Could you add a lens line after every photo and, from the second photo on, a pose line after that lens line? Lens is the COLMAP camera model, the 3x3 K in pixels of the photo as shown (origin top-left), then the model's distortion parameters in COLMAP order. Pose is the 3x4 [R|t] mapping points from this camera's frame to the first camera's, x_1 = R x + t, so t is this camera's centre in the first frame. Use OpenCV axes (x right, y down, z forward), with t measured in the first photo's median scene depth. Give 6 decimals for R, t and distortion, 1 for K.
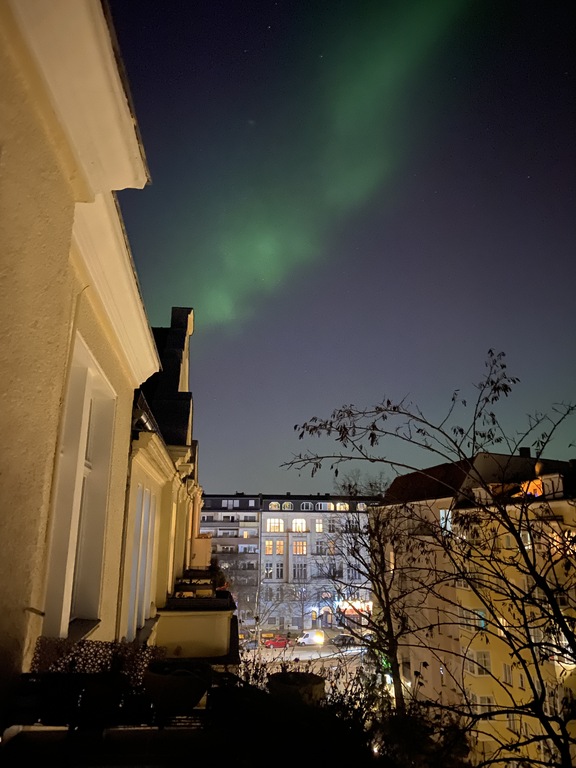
lens RADIAL K [[573.2, 0, 287.8], [0, 573.2, 388.9], [0, 0, 1]] dist [-0.000200, -0.020126]
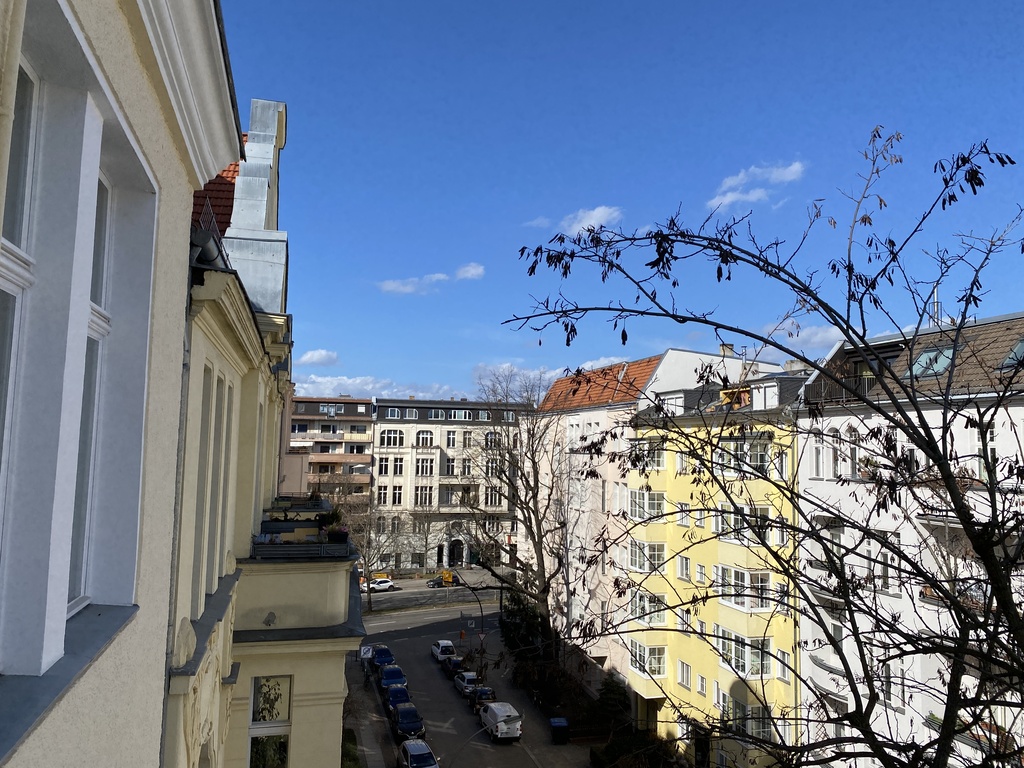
lens RADIAL K [[764.3, 0, 508.6], [0, 764.3, 375.6], [0, 0, 1]] dist [-0.000200, -0.020126]
pose [[0.991439, 0.021146, 0.128846, -0.037726], [-0.040495, 0.987938, 0.149460, 0.032772], [-0.124131, -0.153399, 0.980337, 0.138407]]
